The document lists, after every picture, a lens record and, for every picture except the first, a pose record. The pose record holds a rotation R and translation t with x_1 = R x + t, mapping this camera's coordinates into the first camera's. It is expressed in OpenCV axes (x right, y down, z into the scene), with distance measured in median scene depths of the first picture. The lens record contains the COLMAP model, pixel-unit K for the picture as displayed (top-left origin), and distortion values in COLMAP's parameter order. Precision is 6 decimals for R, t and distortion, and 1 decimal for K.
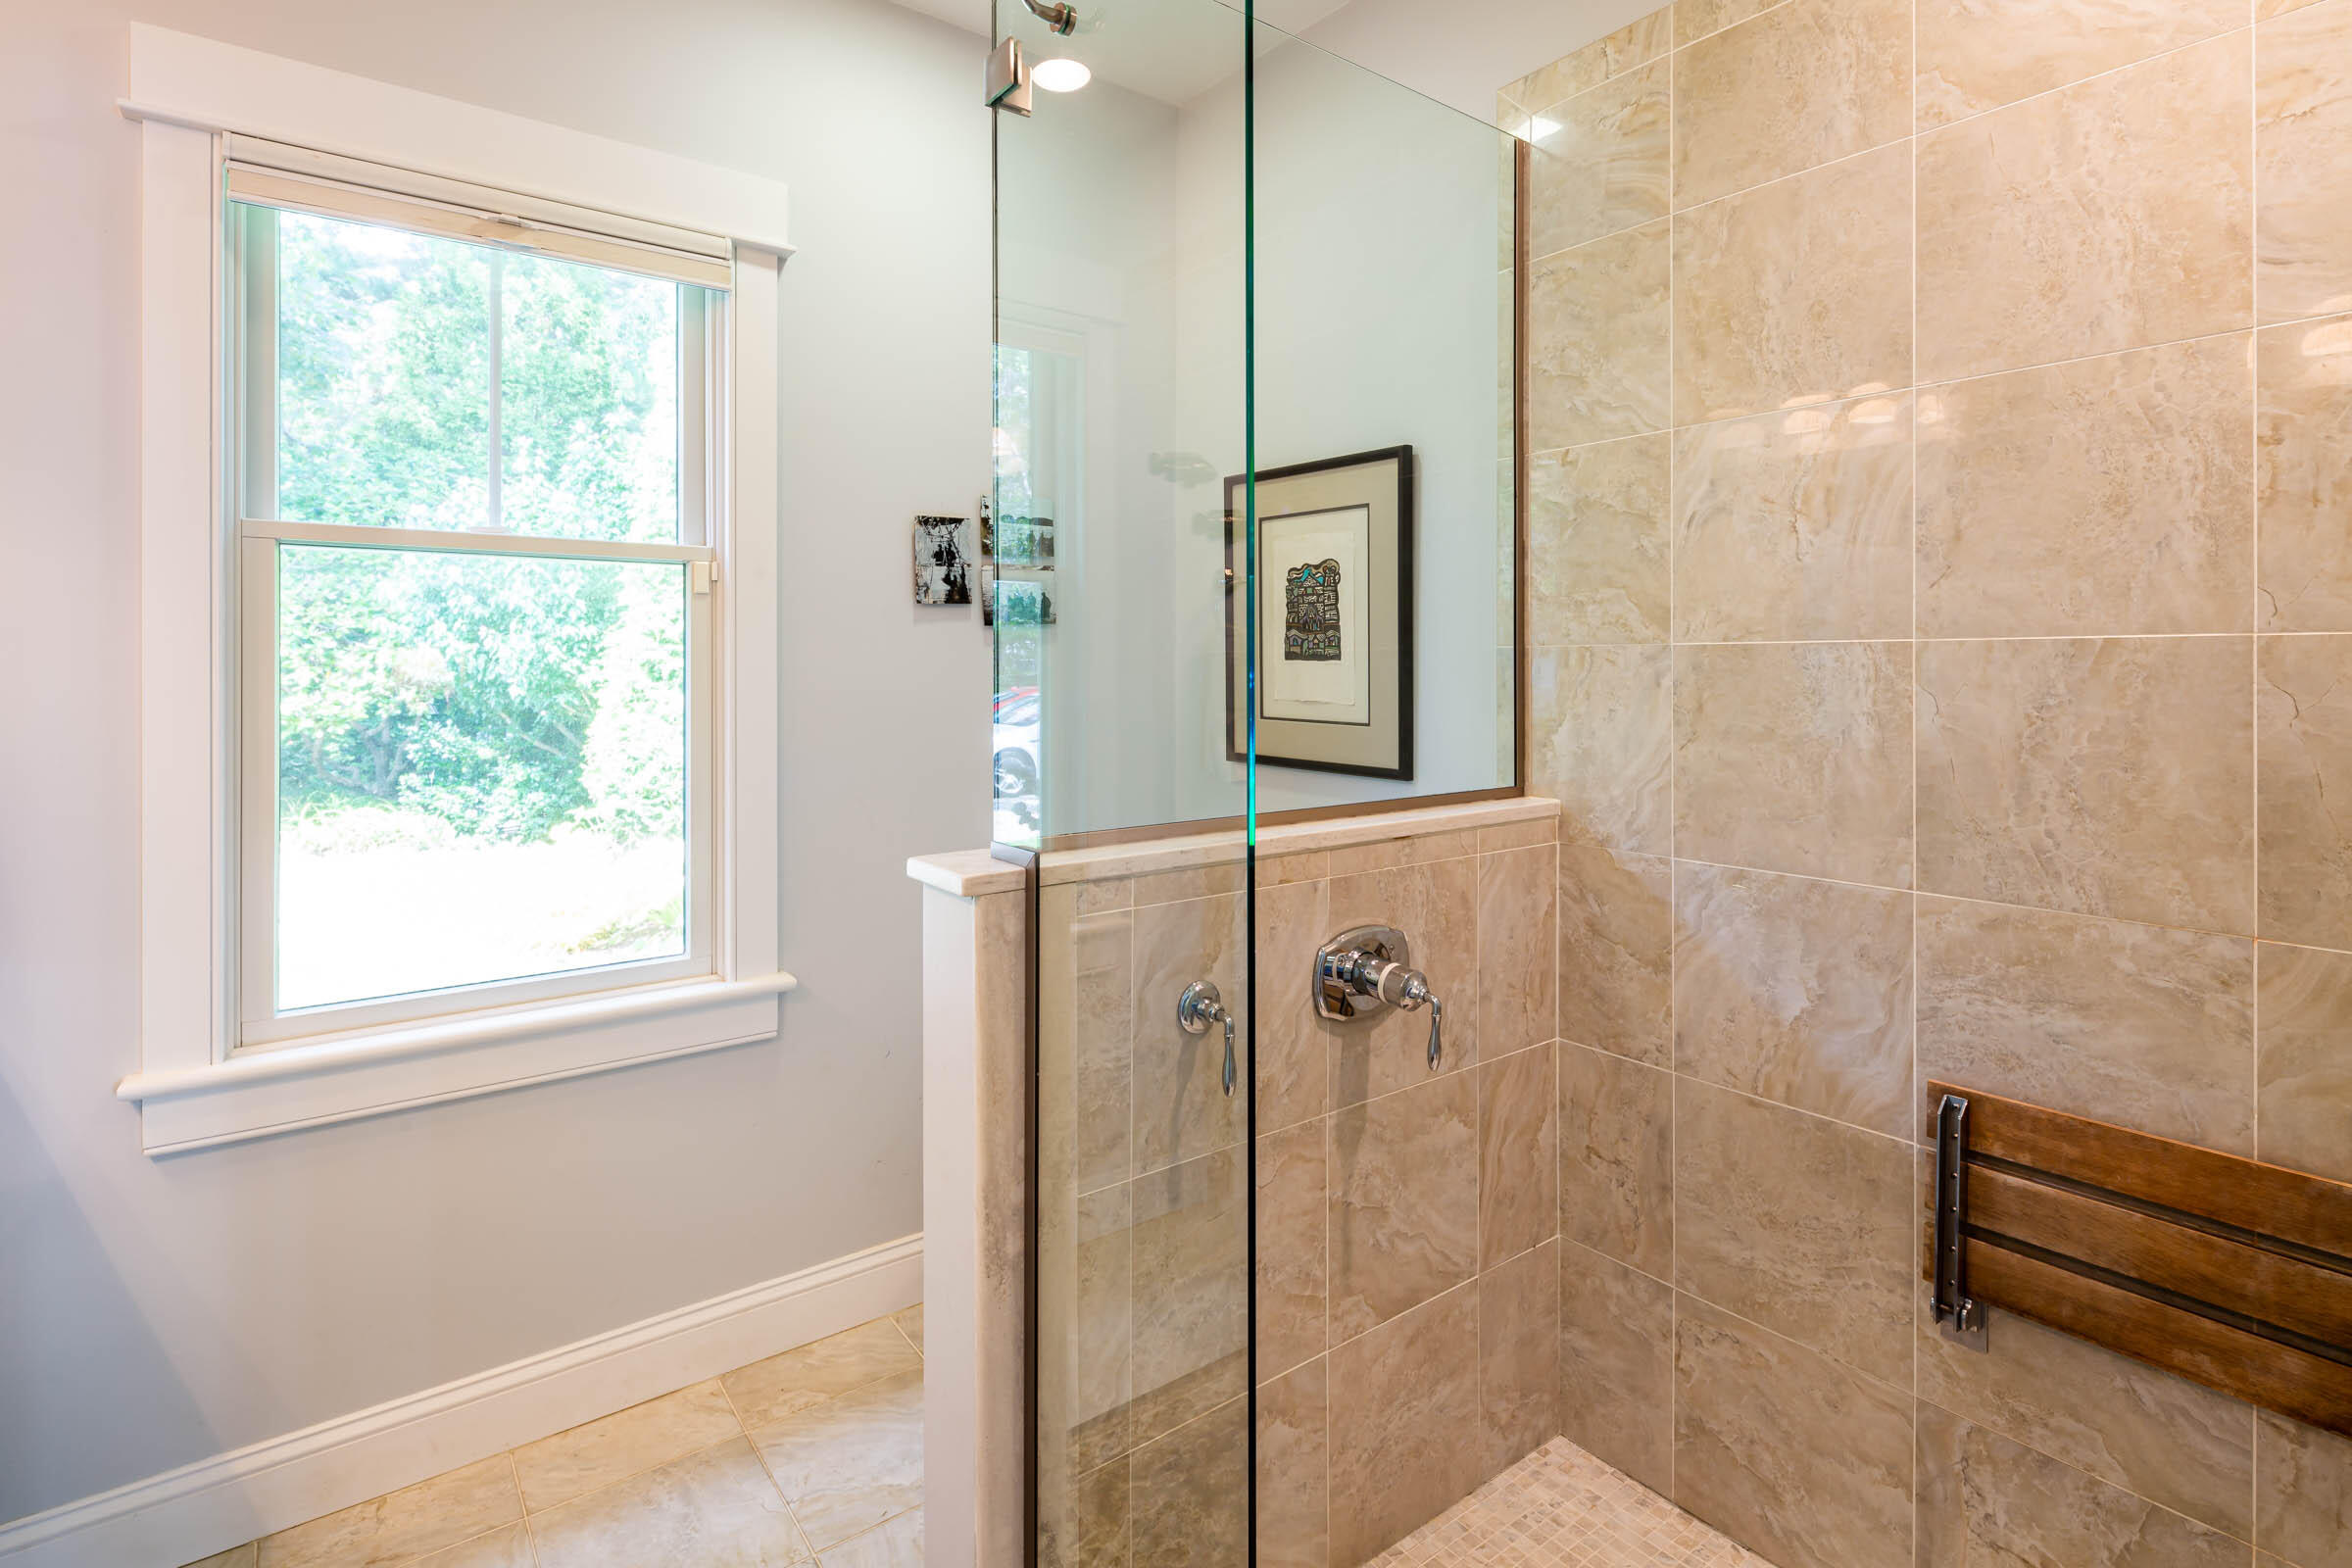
lens RADIAL K [[1141.4, 0, 1152.6], [0, 1141.4, 678.0], [0, 0, 1]] dist [0.002478, -0.002871]
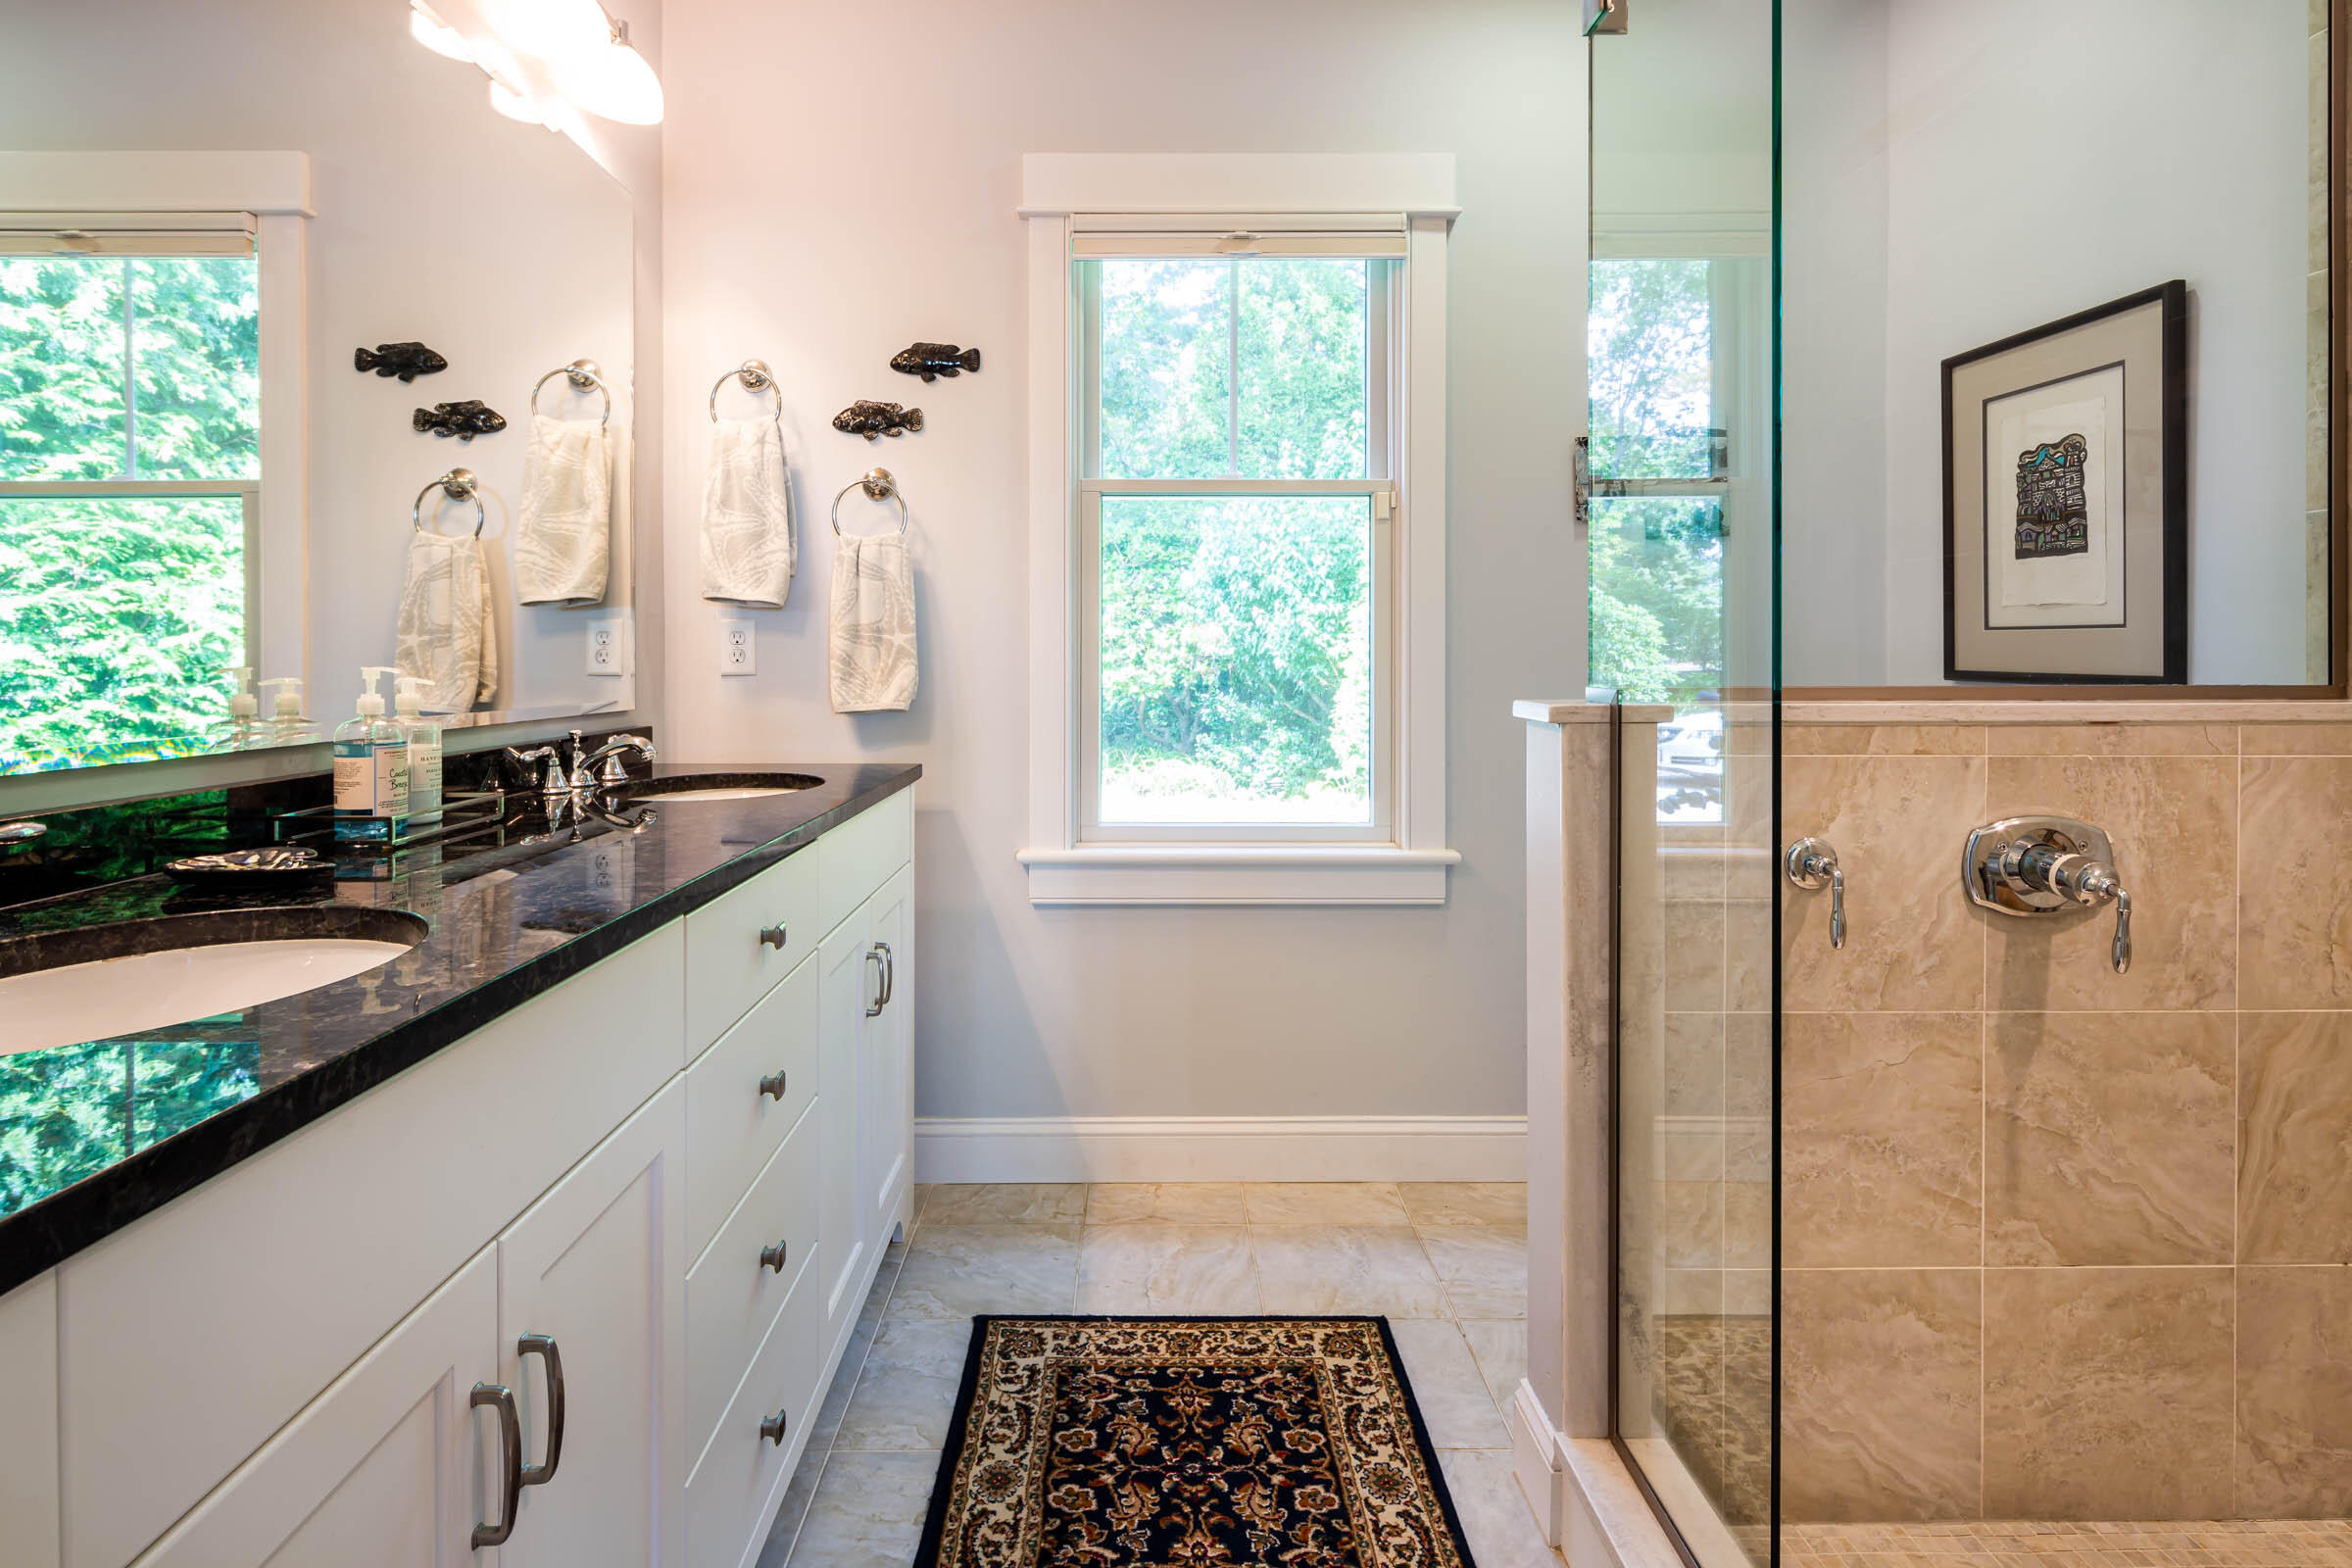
lens RADIAL K [[1141.4, 0, 1152.6], [0, 1141.4, 678.0], [0, 0, 1]] dist [0.002478, -0.002871]
pose [[0.812366, 0.012531, -0.583013, 0.106311], [-0.002411, 0.999833, 0.018130, 0.071263], [0.583143, -0.013322, 0.812260, -0.109888]]
